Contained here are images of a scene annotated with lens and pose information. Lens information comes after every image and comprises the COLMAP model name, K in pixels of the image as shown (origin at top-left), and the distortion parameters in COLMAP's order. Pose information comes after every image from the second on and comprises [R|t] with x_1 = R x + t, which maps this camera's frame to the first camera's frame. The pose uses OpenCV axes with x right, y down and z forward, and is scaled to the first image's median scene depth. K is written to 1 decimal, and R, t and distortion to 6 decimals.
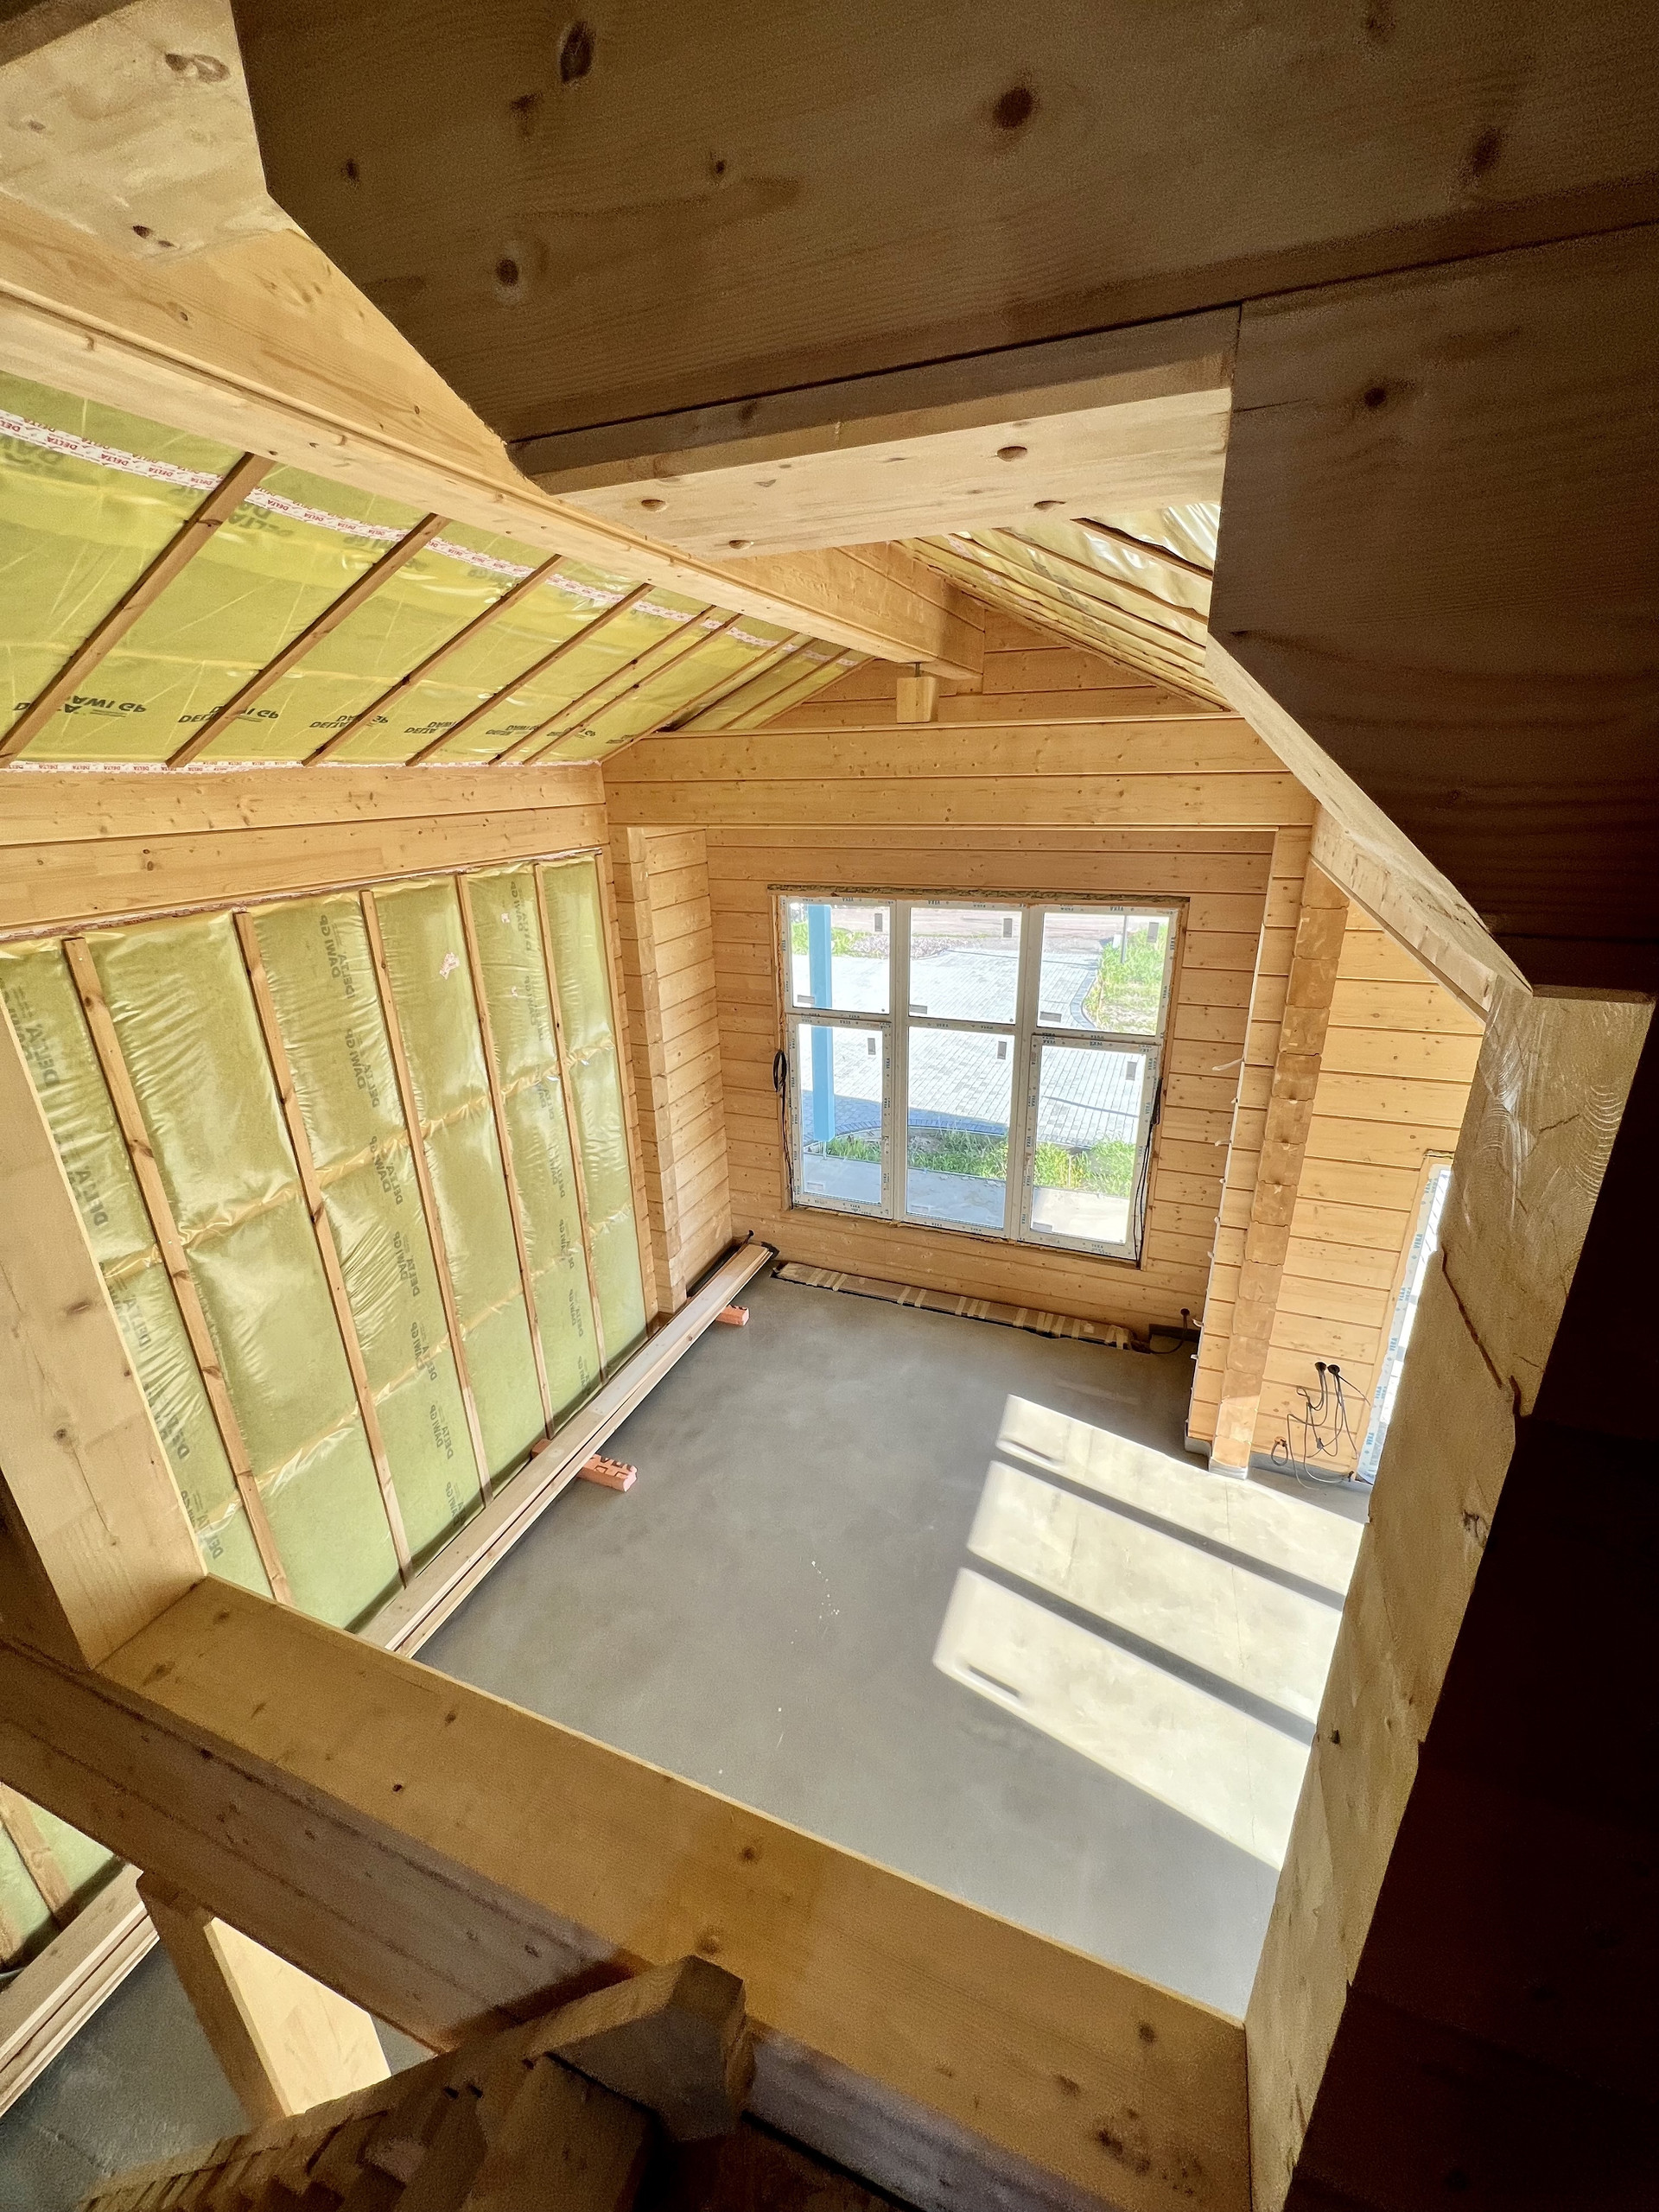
lens RADIAL K [[881.2, 0, 828.5], [0, 881.2, 1101.4], [0, 0, 1]] dist [-0.000794, -0.000007]
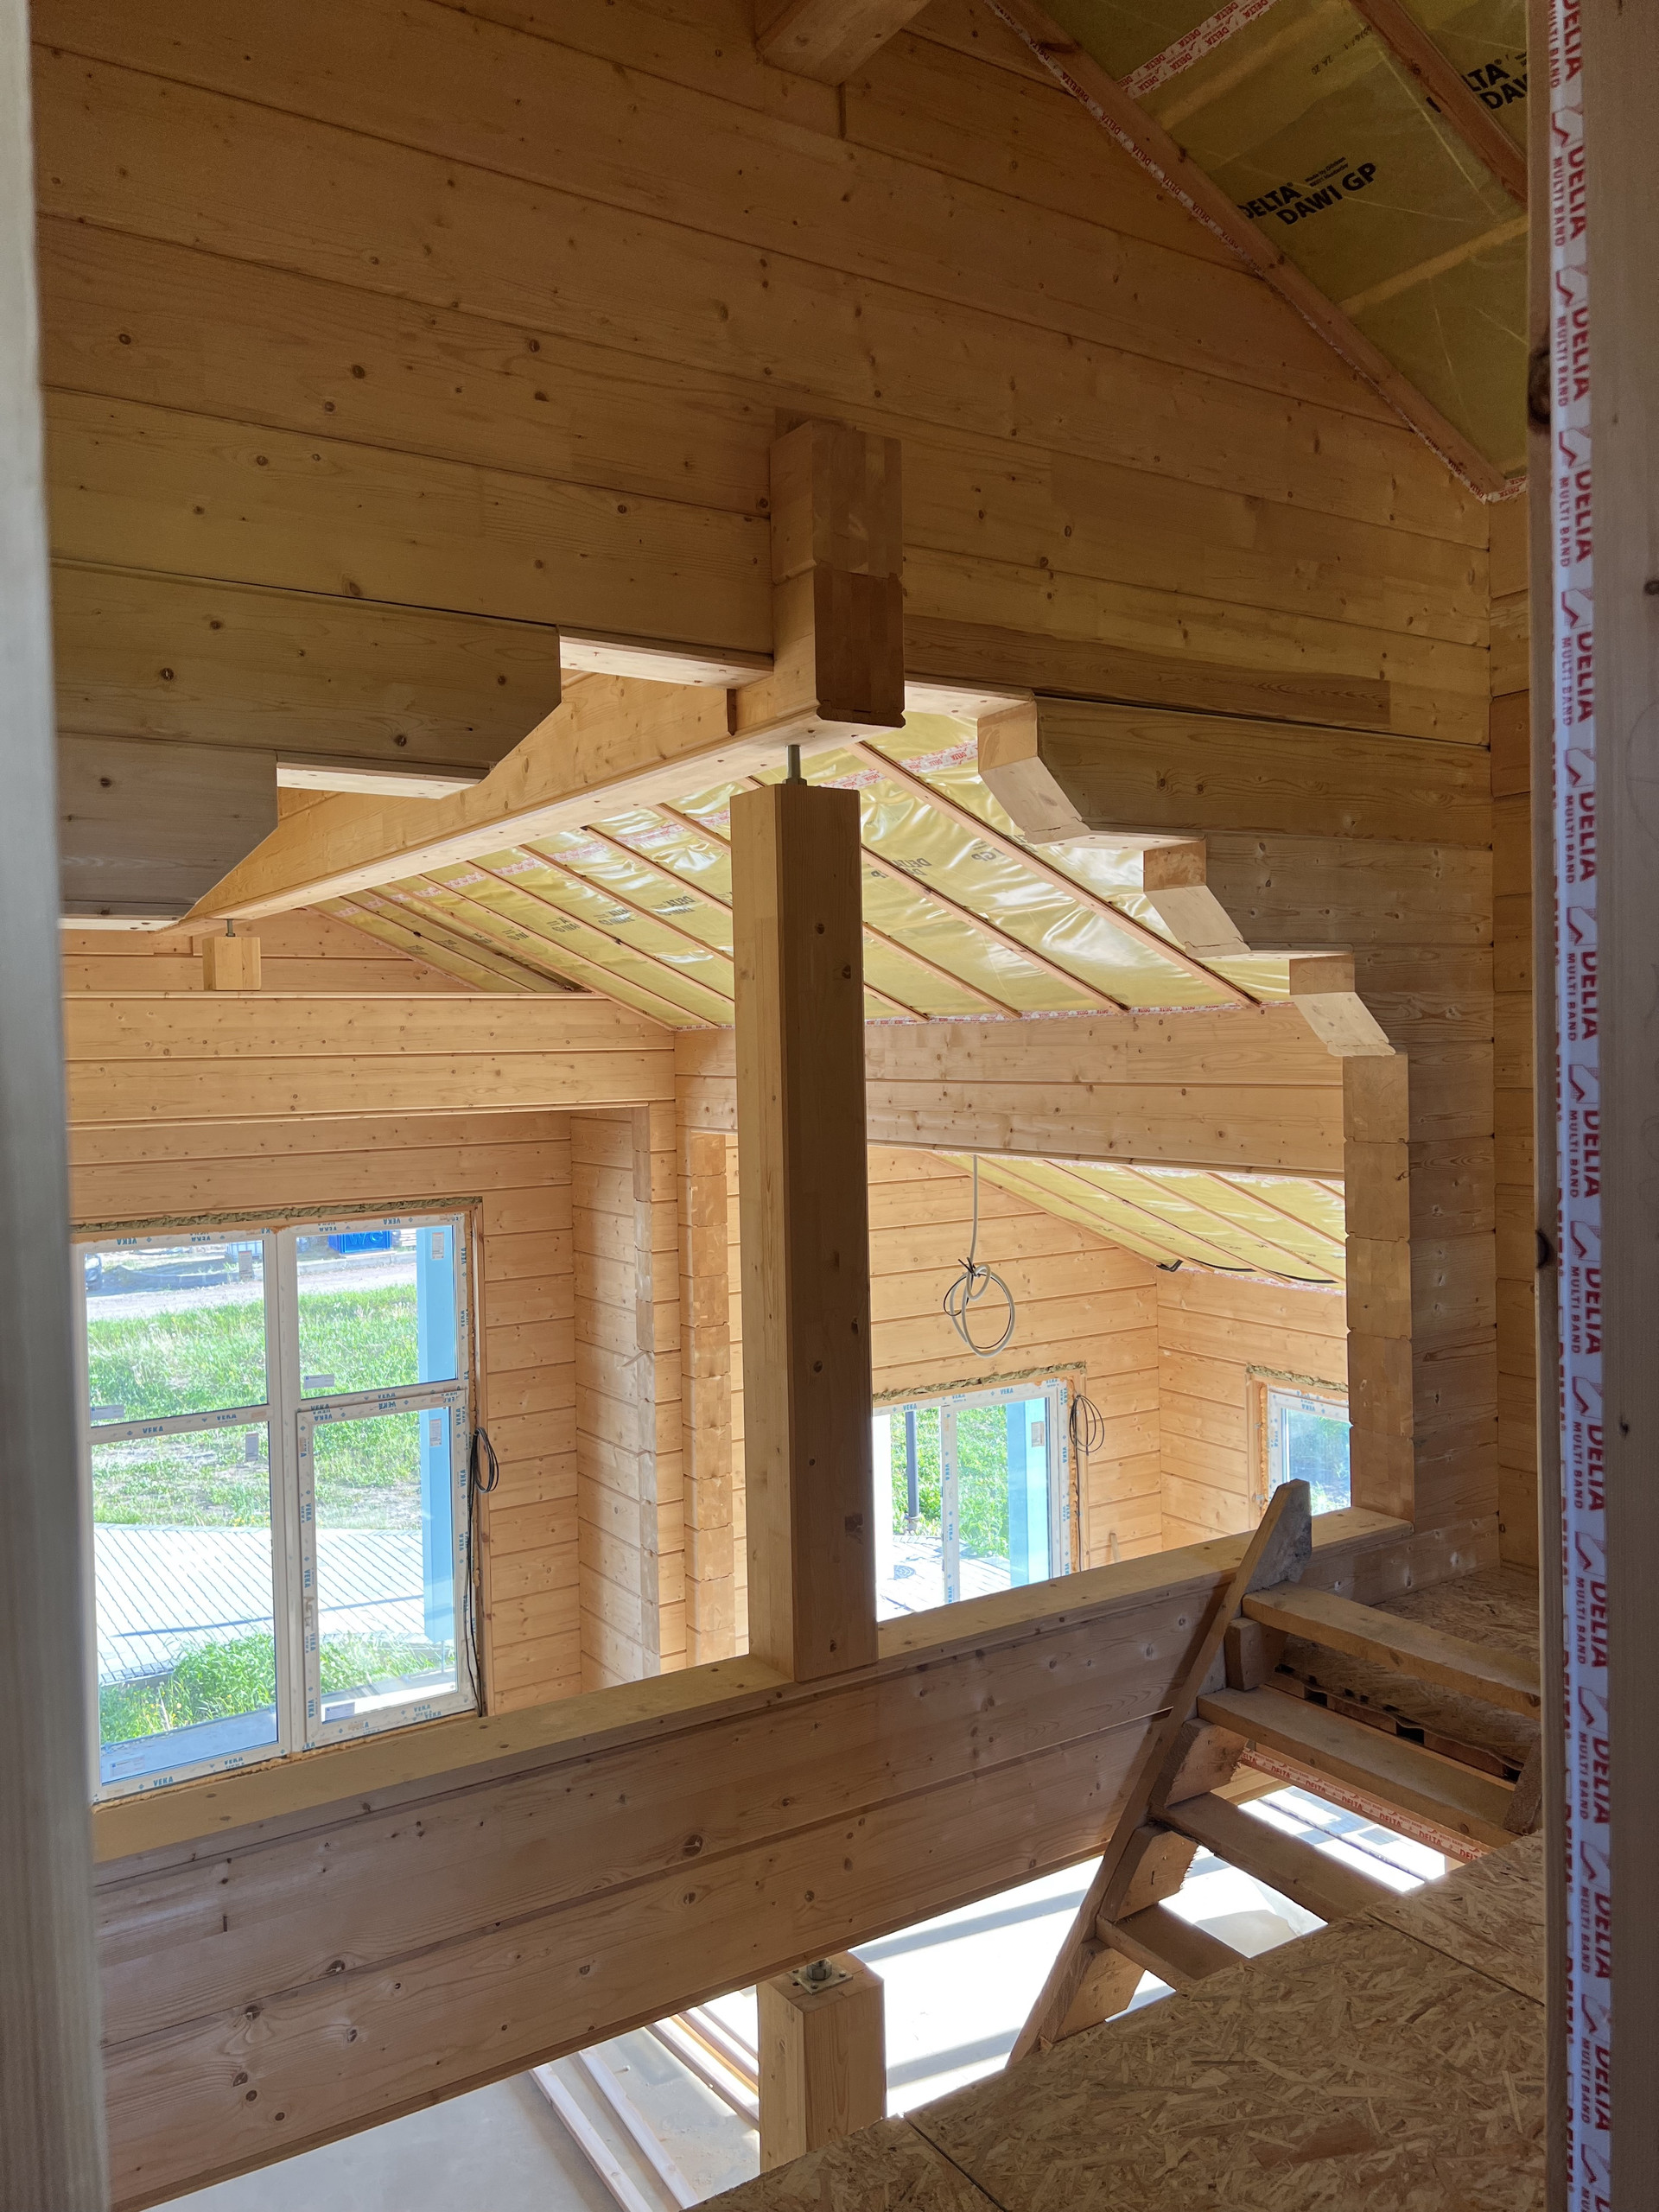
lens RADIAL K [[1673.3, 0, 832.1], [0, 1673.3, 1103.5], [0, 0, 1]] dist [0.010555, 0.000701]
pose [[0.573084, -0.022185, 0.819196, -0.665910], [0.299697, 0.936062, -0.184309, 0.071768], [-0.762729, 0.351135, 0.543091, -0.126829]]
